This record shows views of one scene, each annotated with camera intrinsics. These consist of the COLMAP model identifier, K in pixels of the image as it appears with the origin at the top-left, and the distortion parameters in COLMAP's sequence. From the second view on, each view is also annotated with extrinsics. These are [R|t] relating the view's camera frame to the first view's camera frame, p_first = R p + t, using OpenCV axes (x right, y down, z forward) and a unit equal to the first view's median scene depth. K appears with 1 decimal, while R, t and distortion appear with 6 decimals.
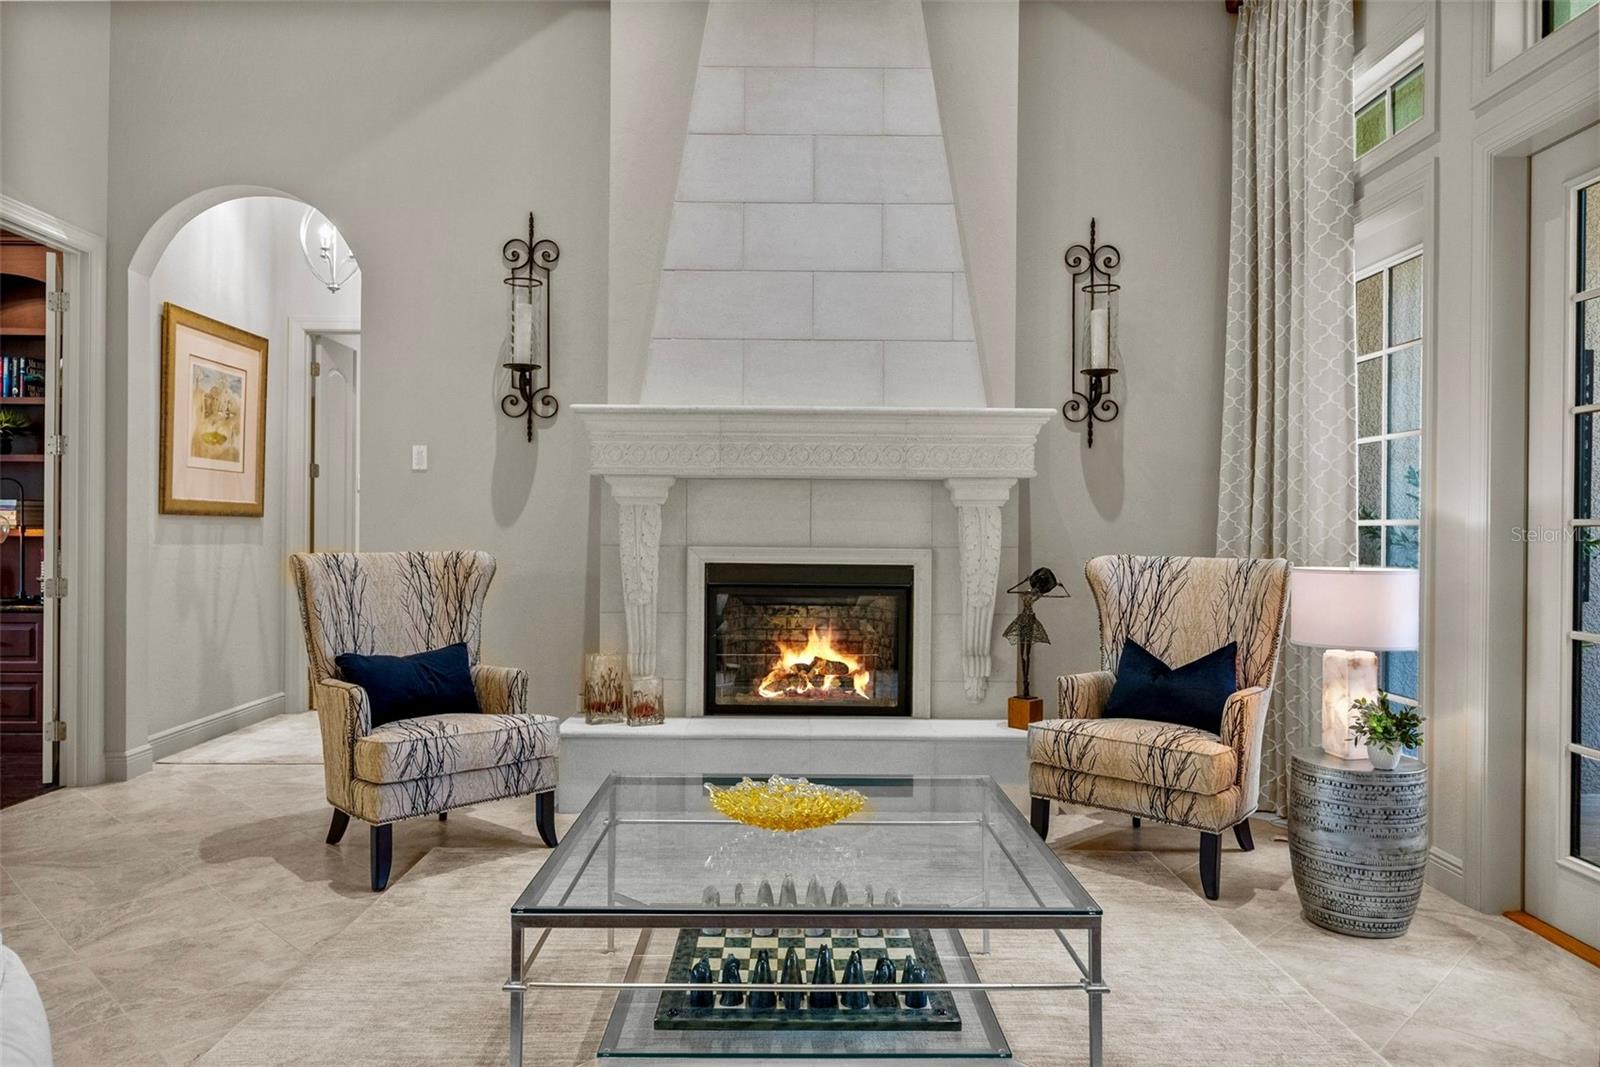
lens RADIAL K [[1052.7, 0, 795.3], [0, 1052.7, 531.6], [0, 0, 1]] dist [-0.003339, 0.006034]
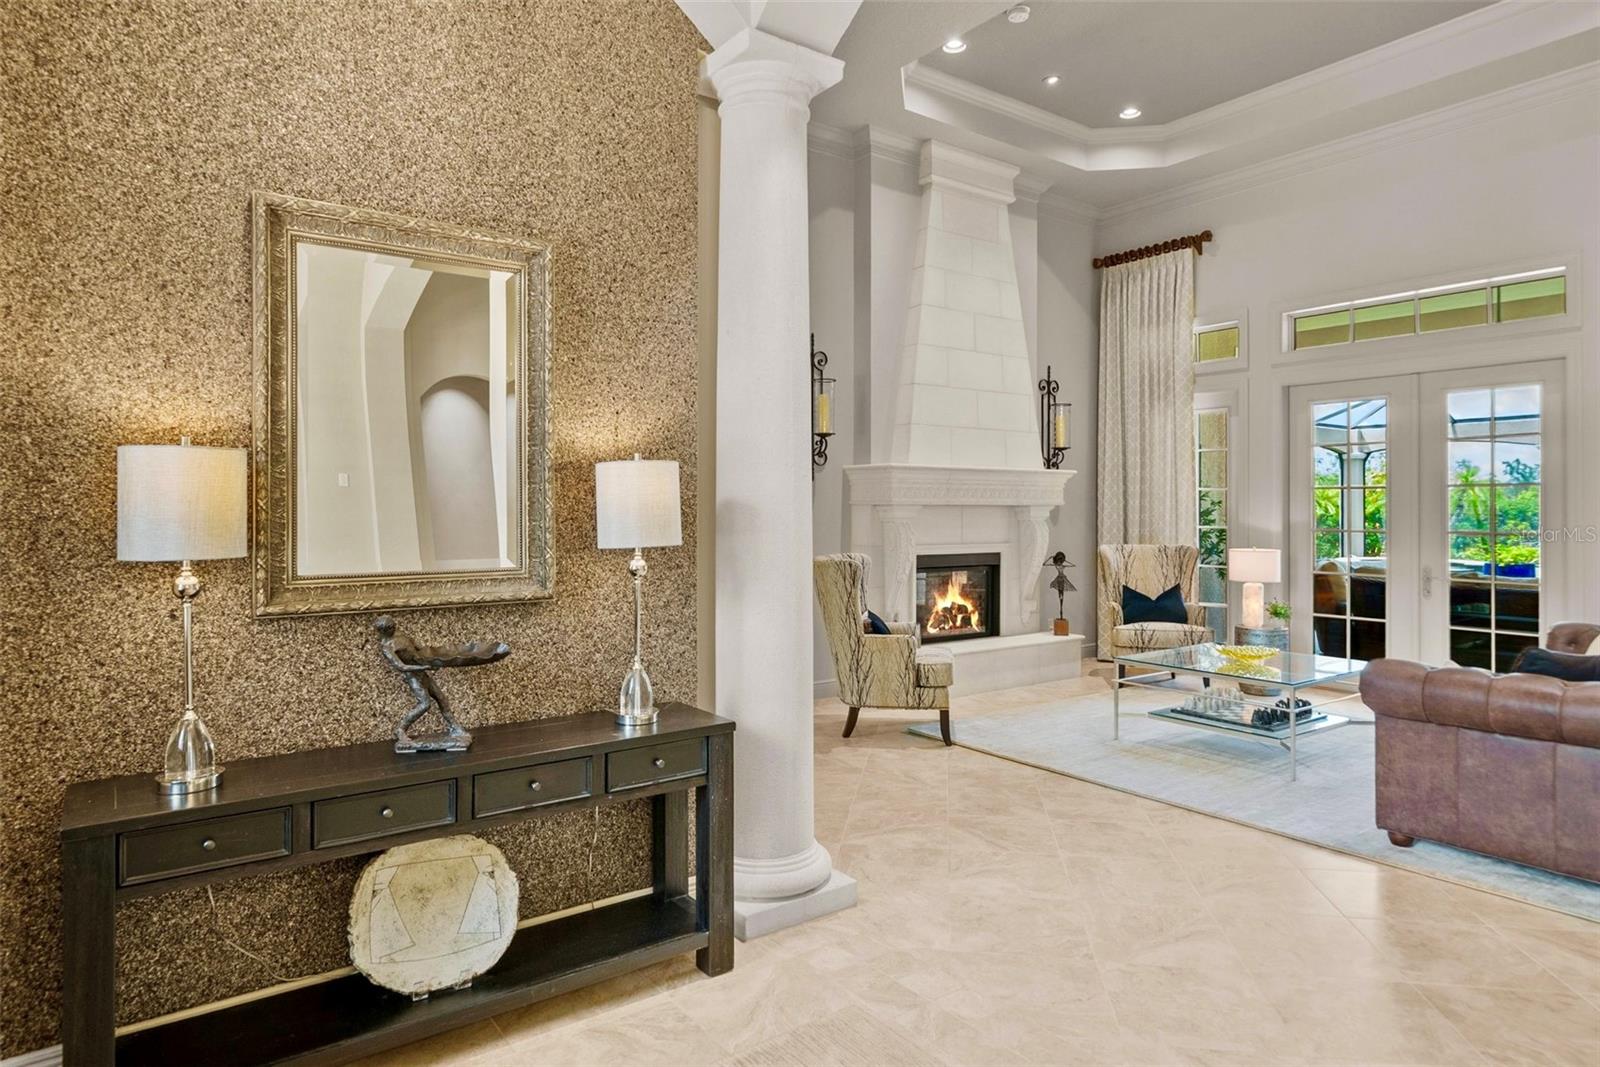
lens RADIAL K [[933.8, 0, 787.4], [0, 933.8, 501.6], [0, 0, 1]] dist [0.010897, -0.000425]
pose [[0.814535, 0.000154, 0.580114, -1.137530], [0.004254, 0.999971, -0.006238, -0.048196], [-0.580098, 0.007549, 0.814512, -0.102844]]
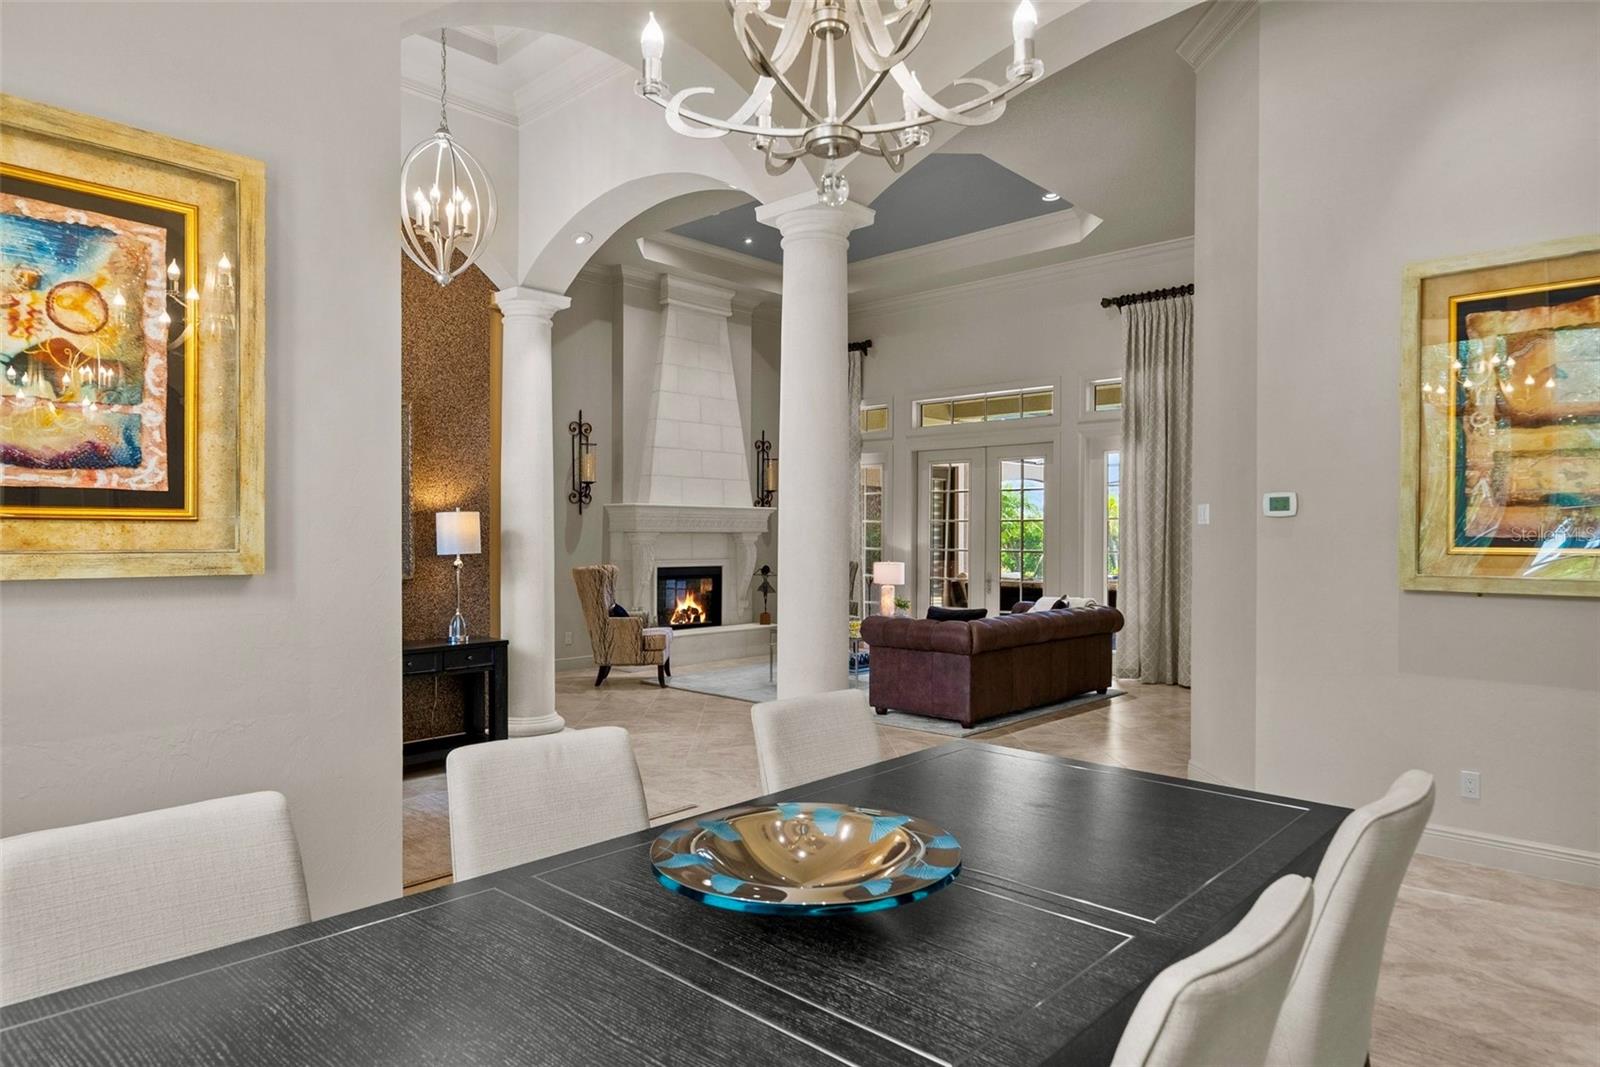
lens RADIAL K [[999.6, 0, 802.0], [0, 999.6, 543.0], [0, 0, 1]] dist [0.001101, 0.001096]
pose [[0.689975, -0.009856, 0.723766, -1.518496], [0.002267, 0.999932, 0.011455, -0.051613], [-0.723830, -0.006263, 0.689950, -0.812982]]
